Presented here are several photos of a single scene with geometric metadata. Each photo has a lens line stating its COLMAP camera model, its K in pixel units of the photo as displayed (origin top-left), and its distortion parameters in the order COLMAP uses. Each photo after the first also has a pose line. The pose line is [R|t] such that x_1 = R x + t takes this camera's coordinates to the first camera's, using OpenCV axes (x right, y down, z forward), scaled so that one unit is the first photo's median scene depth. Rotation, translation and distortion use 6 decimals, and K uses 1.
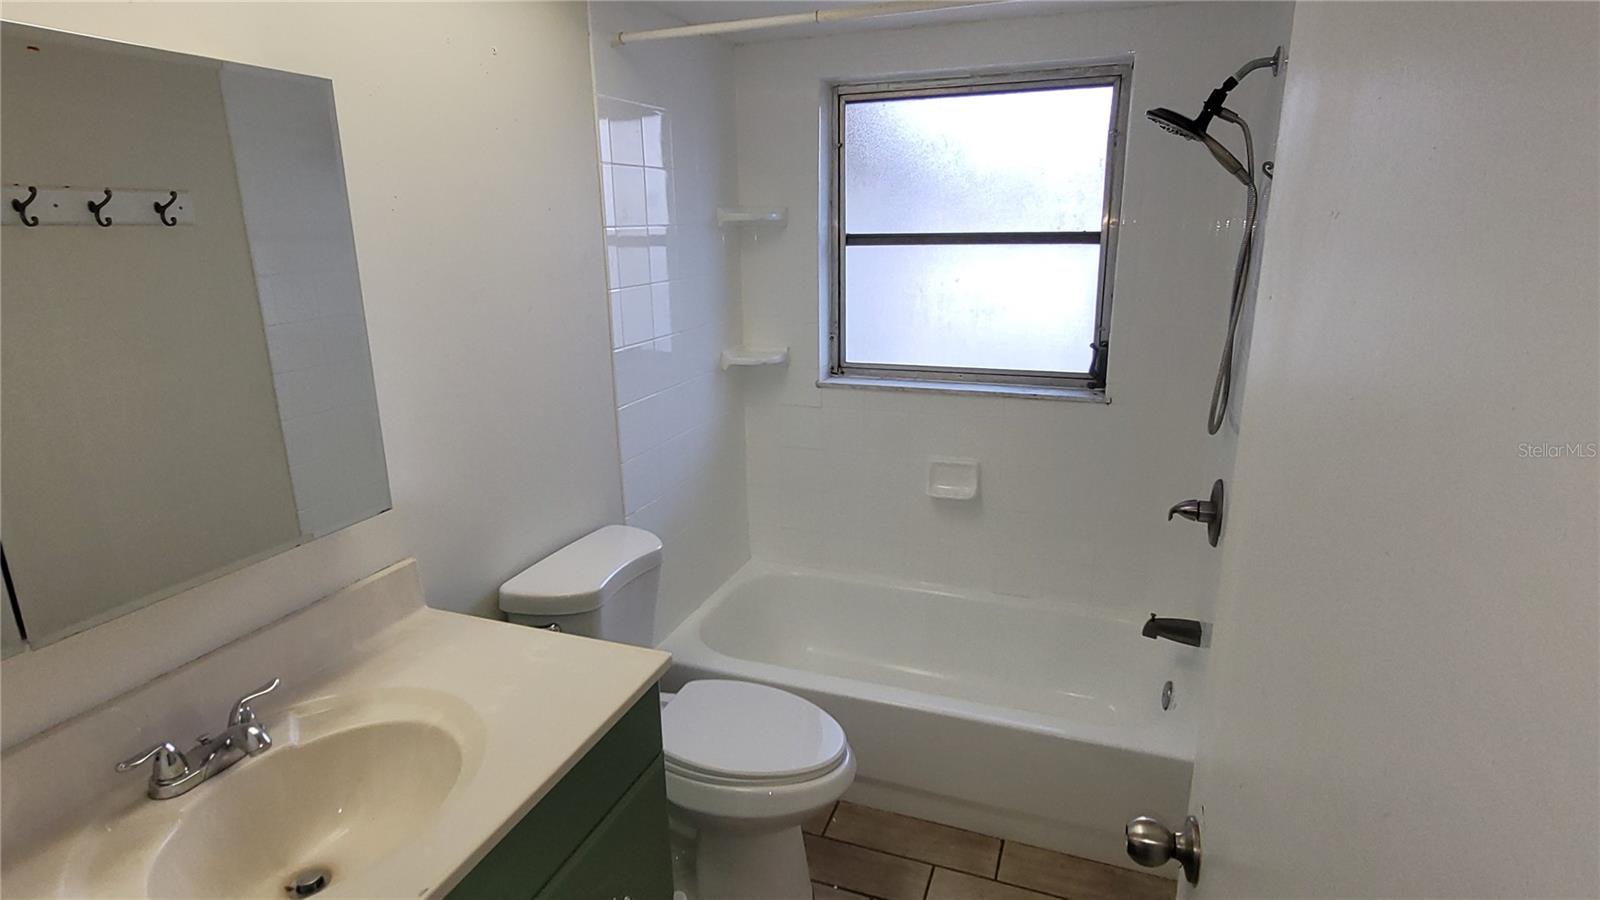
lens RADIAL K [[833.0, 0, 797.3], [0, 833.0, 450.1], [0, 0, 1]] dist [-0.004893, 0.001295]
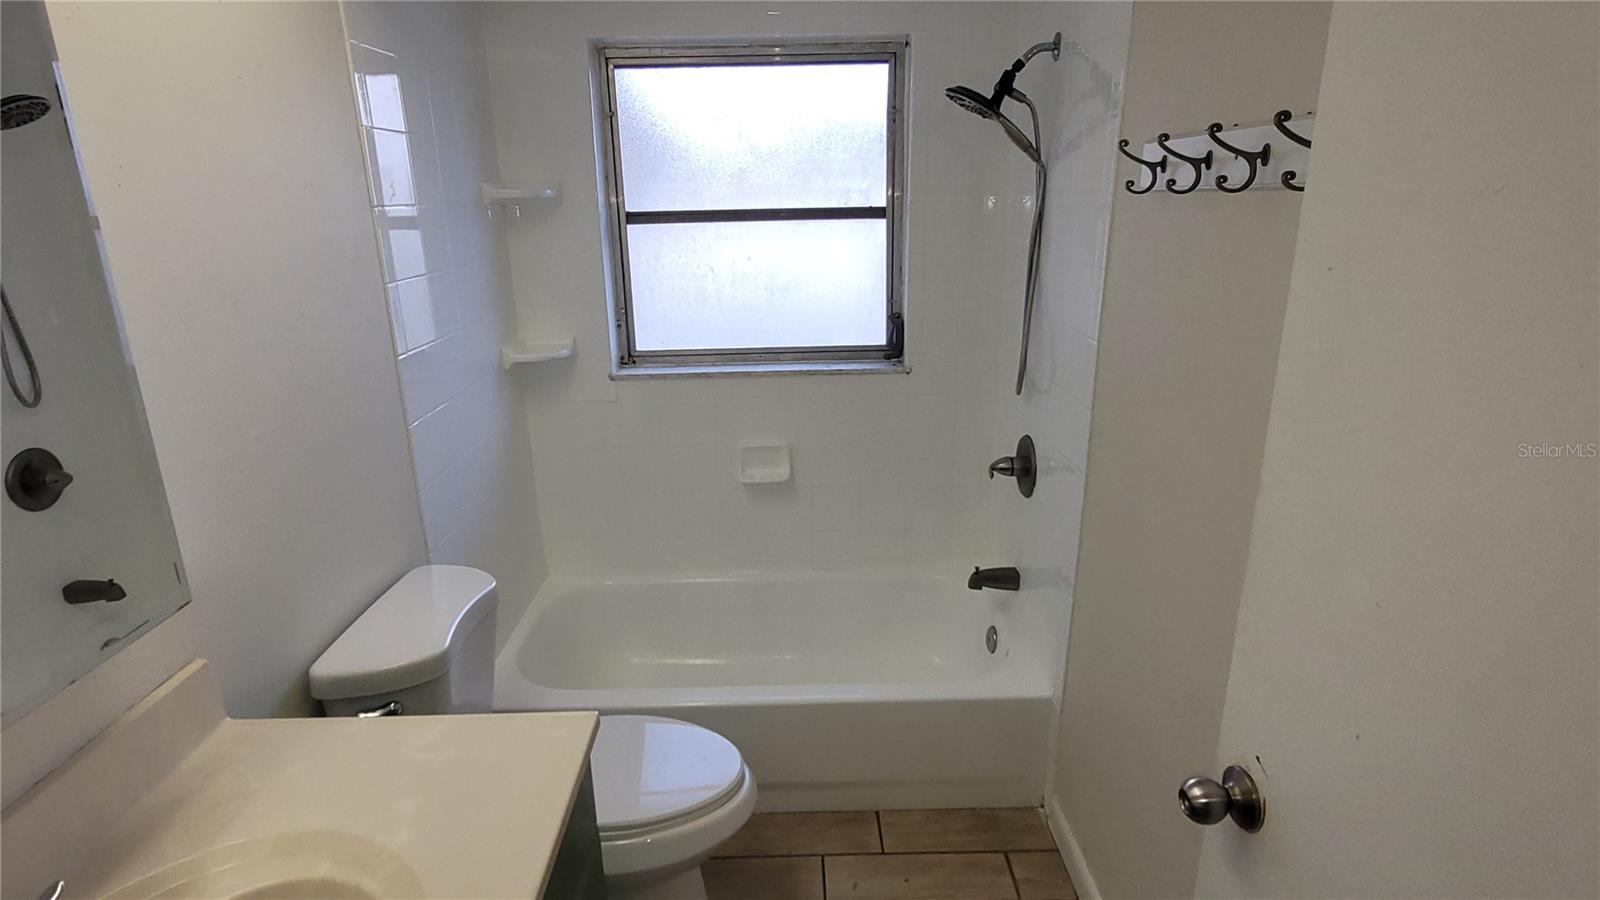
lens RADIAL K [[833.0, 0, 800.7], [0, 833.0, 450.7], [0, 0, 1]] dist [-0.004893, 0.001295]
pose [[0.929949, -0.111609, 0.350340, -0.132258], [0.102123, 0.993731, 0.045498, -0.021826], [-0.353221, -0.006533, 0.935517, 0.078444]]
